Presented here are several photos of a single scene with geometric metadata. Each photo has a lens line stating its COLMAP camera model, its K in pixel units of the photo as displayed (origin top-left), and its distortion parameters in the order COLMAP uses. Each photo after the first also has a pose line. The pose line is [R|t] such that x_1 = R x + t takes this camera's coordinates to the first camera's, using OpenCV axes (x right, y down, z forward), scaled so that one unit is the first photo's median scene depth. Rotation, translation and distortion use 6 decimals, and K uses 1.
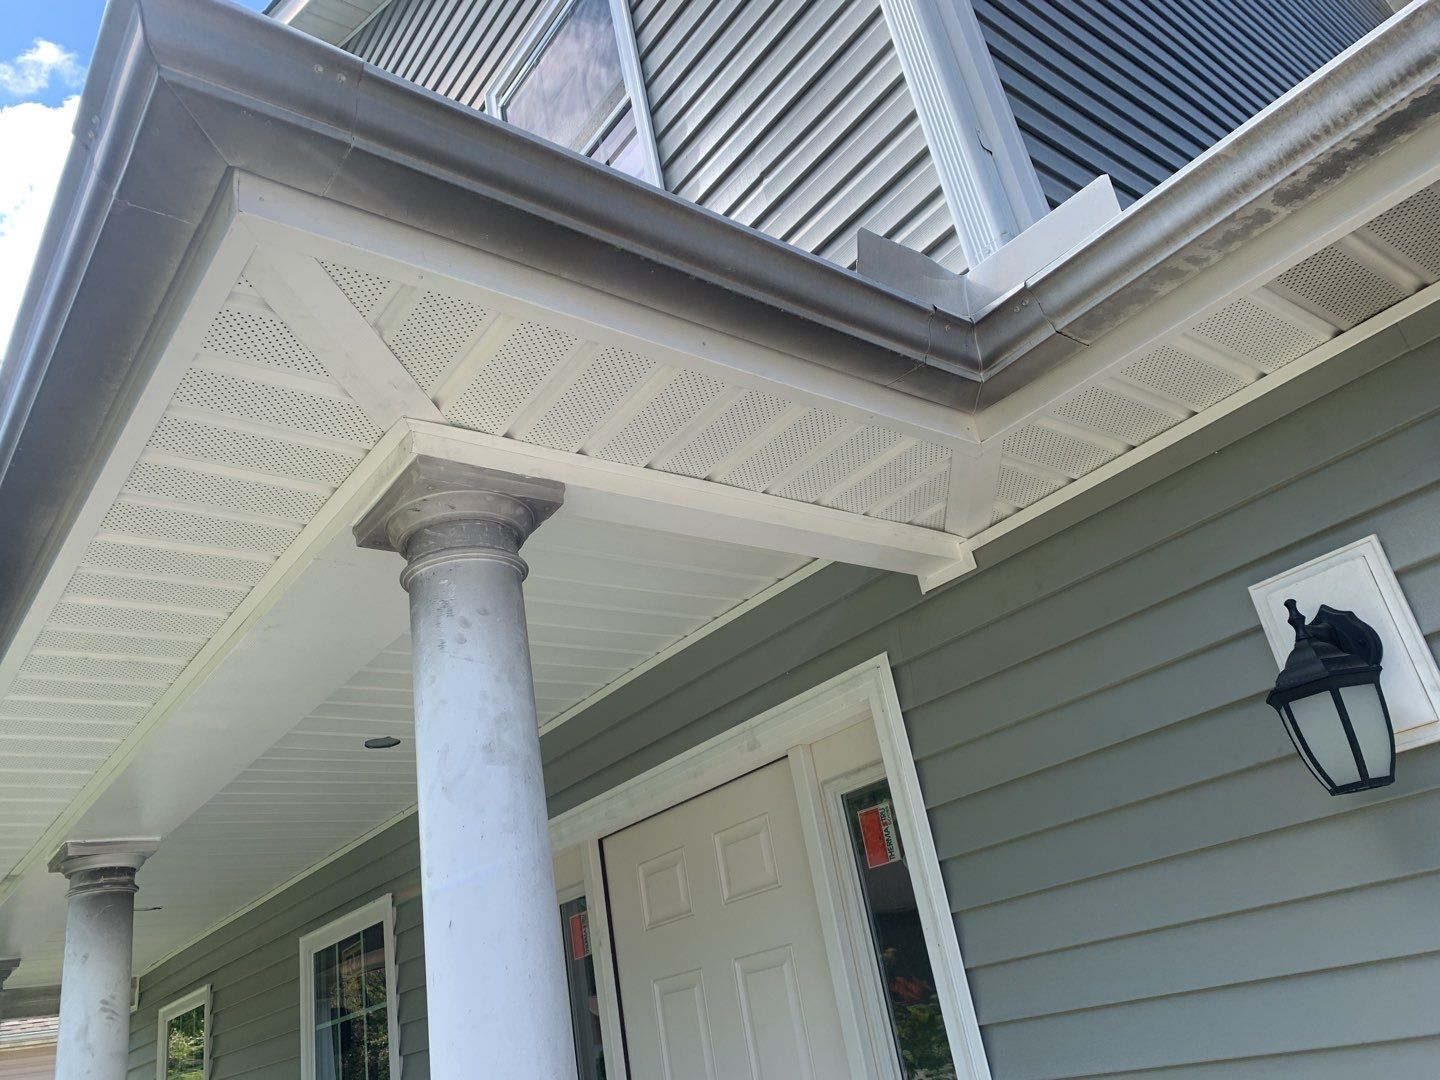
lens RADIAL K [[1119.7, 0, 693.8], [0, 1119.7, 538.2], [0, 0, 1]] dist [0.037492, -0.026747]
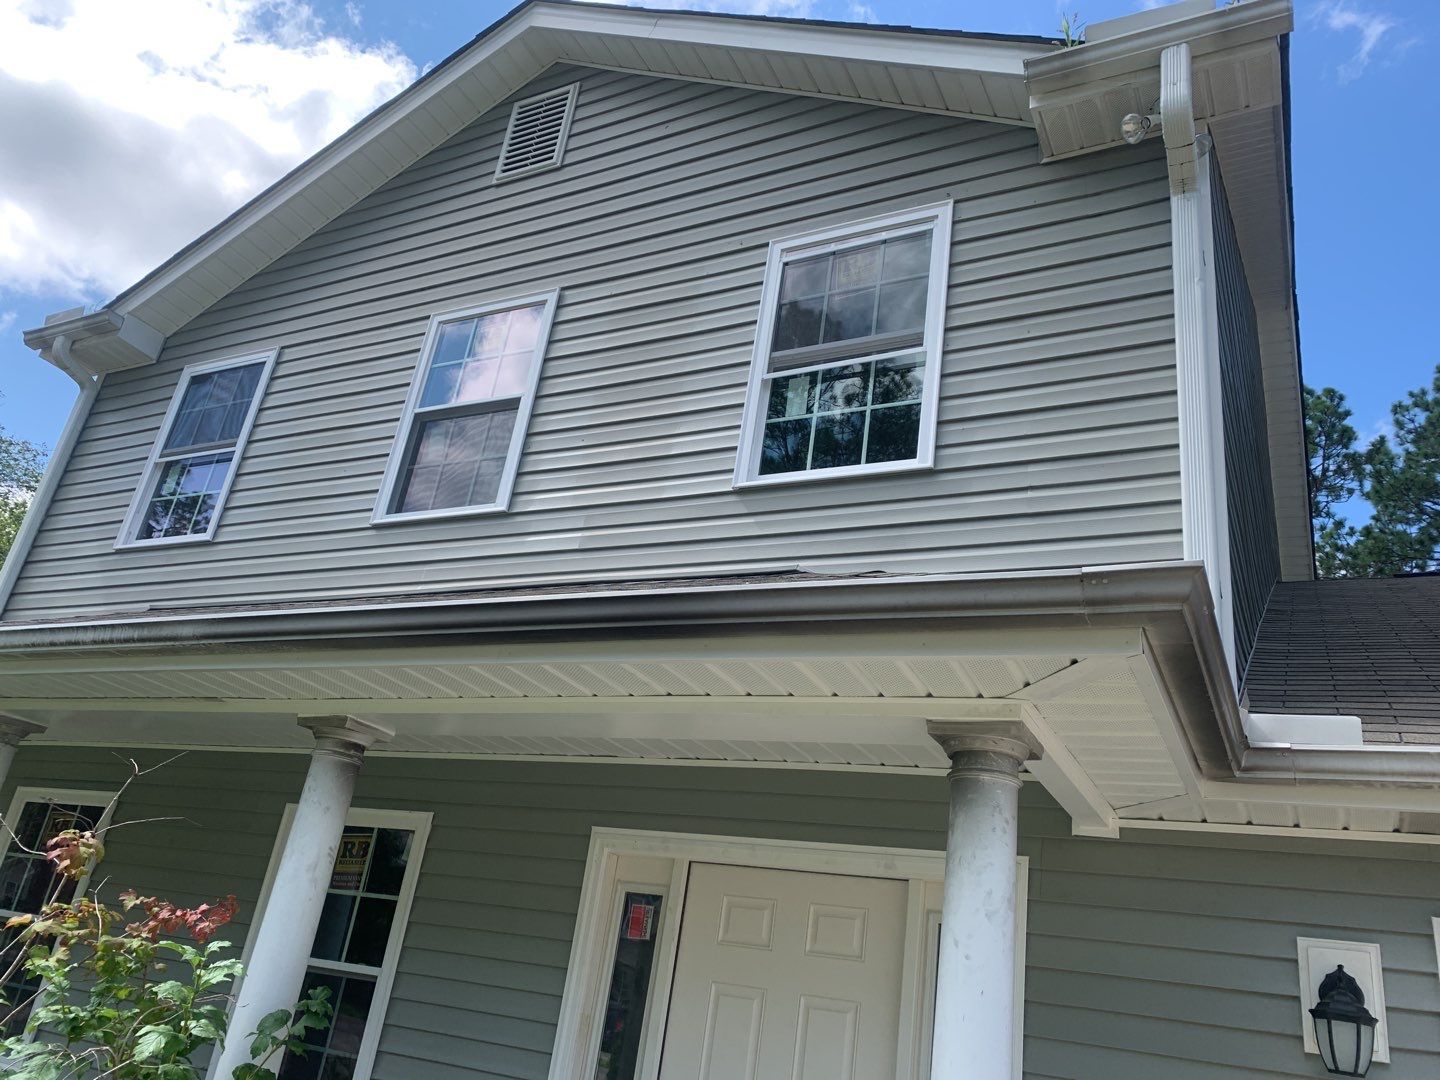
lens RADIAL K [[1102.2, 0, 697.2], [0, 1102.2, 535.3], [0, 0, 1]] dist [0.026925, -0.025205]
pose [[0.862344, 0.437150, 0.255466, -1.068657], [-0.438799, 0.896979, -0.053702, -0.015985], [-0.252624, -0.065789, 0.965325, -0.424718]]
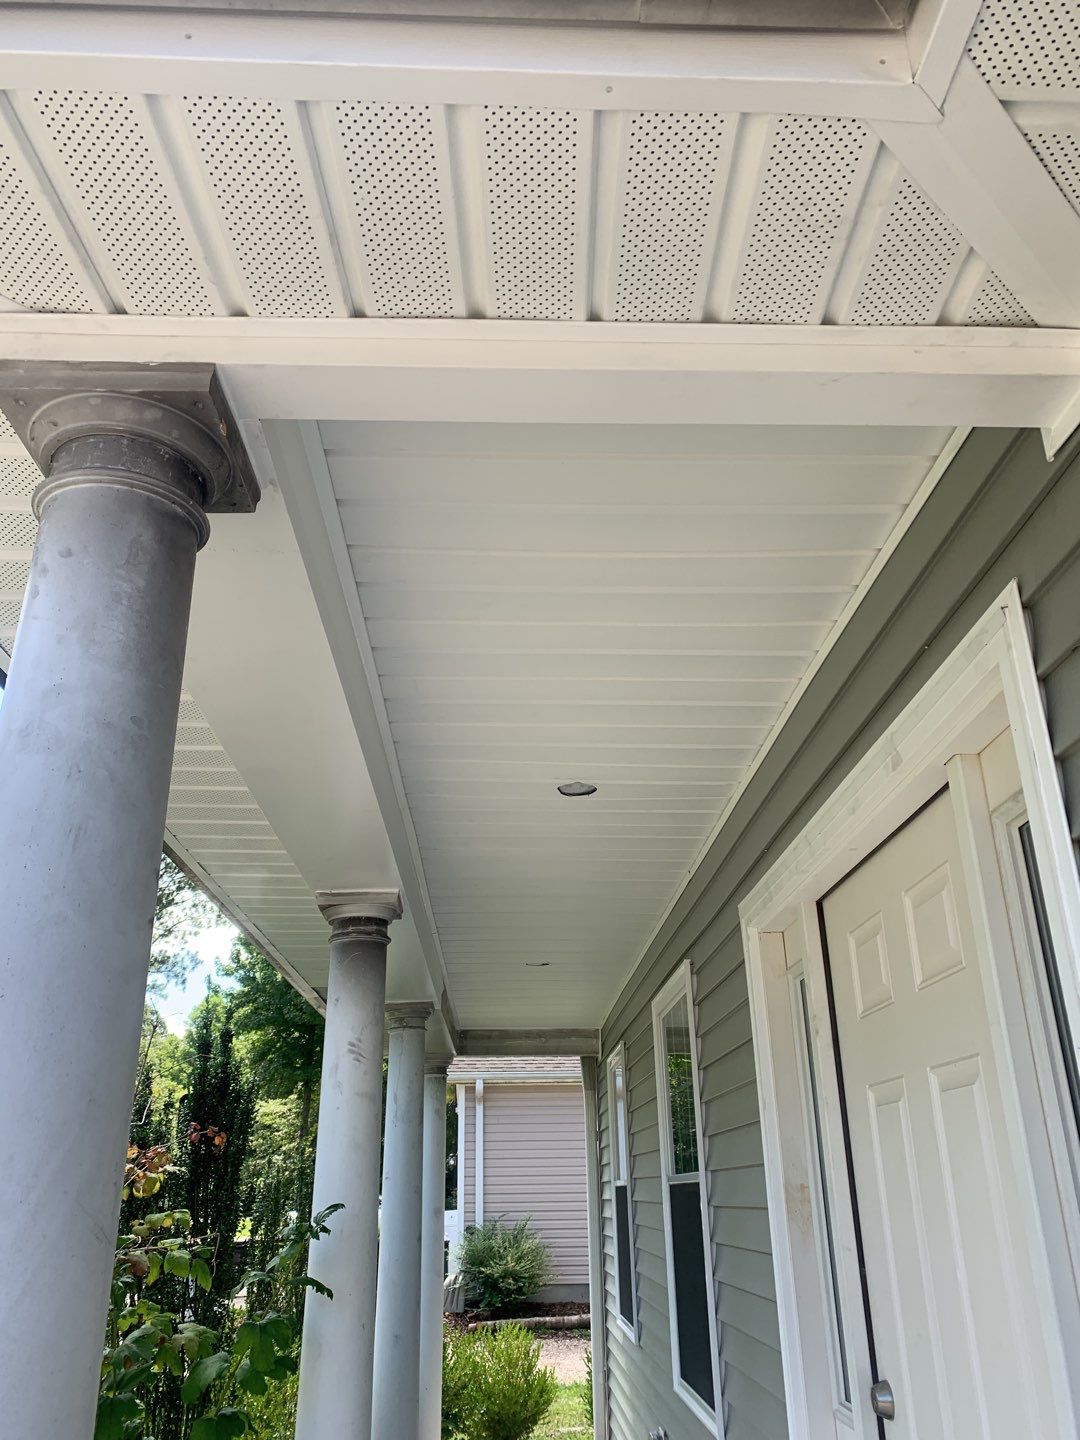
lens RADIAL K [[1119.7, 0, 544.7], [0, 1119.7, 710.9], [0, 0, 1]] dist [0.037492, -0.026747]
pose [[0.802859, -0.083980, -0.590225, 0.426679], [0.128810, 0.991079, 0.034198, 0.160706], [0.582088, -0.103483, 0.806514, 0.514711]]
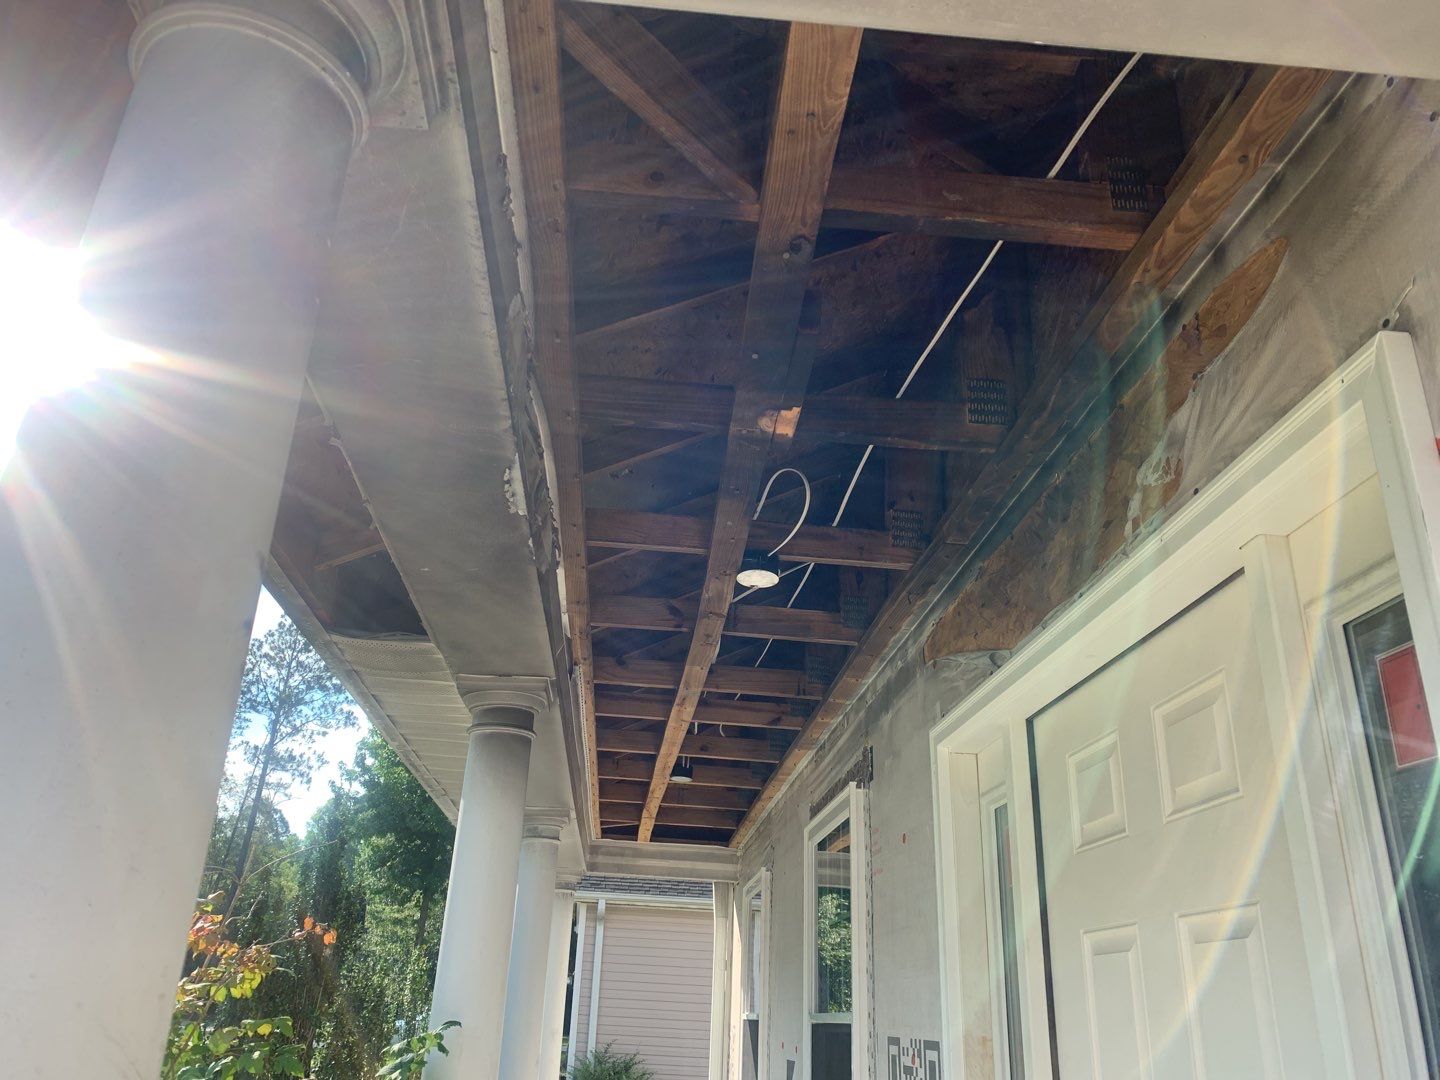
lens RADIAL K [[1119.7, 0, 693.8], [0, 1119.7, 538.2], [0, 0, 1]] dist [0.037492, -0.026747]
pose [[0.809784, -0.027310, -0.586093, 0.284720], [0.059237, 0.997617, 0.035361, 0.224649], [0.583731, -0.063353, 0.809472, 0.616753]]
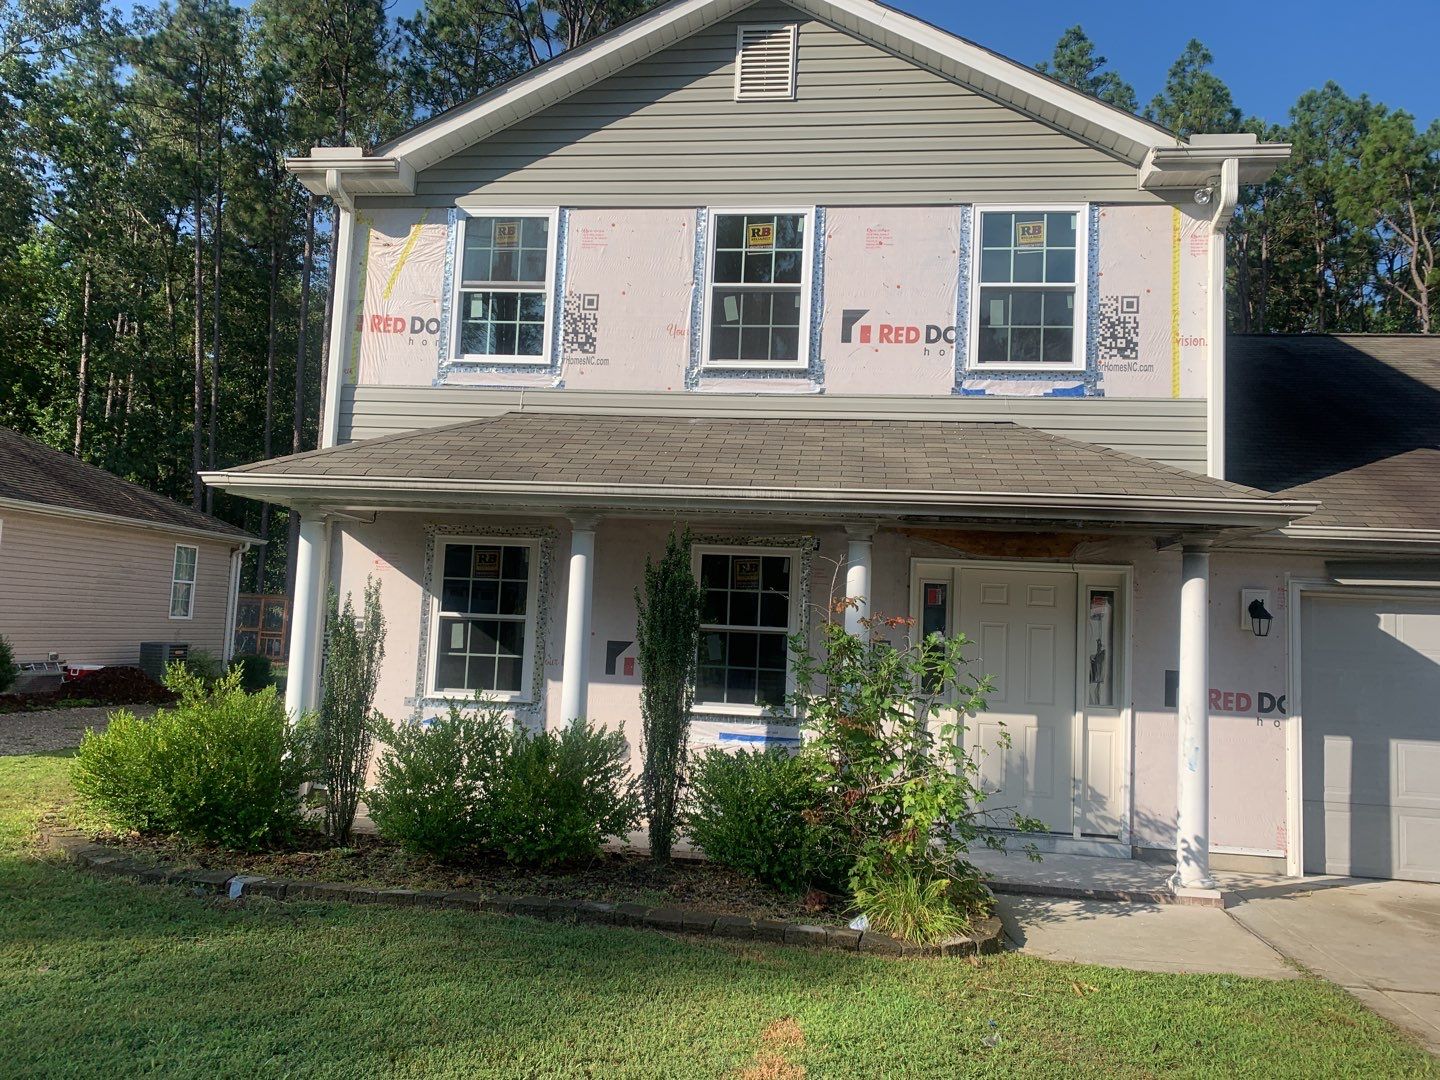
lens RADIAL K [[1086.2, 0, 720.0], [0, 1086.2, 540.0], [0, 0, 1]] dist [0.096807, -0.161020]
pose [[0.679883, 0.267301, 0.682869, -4.180604], [-0.443412, 0.891533, 0.092493, 0.407325], [-0.584077, -0.365676, 0.724662, -0.982429]]
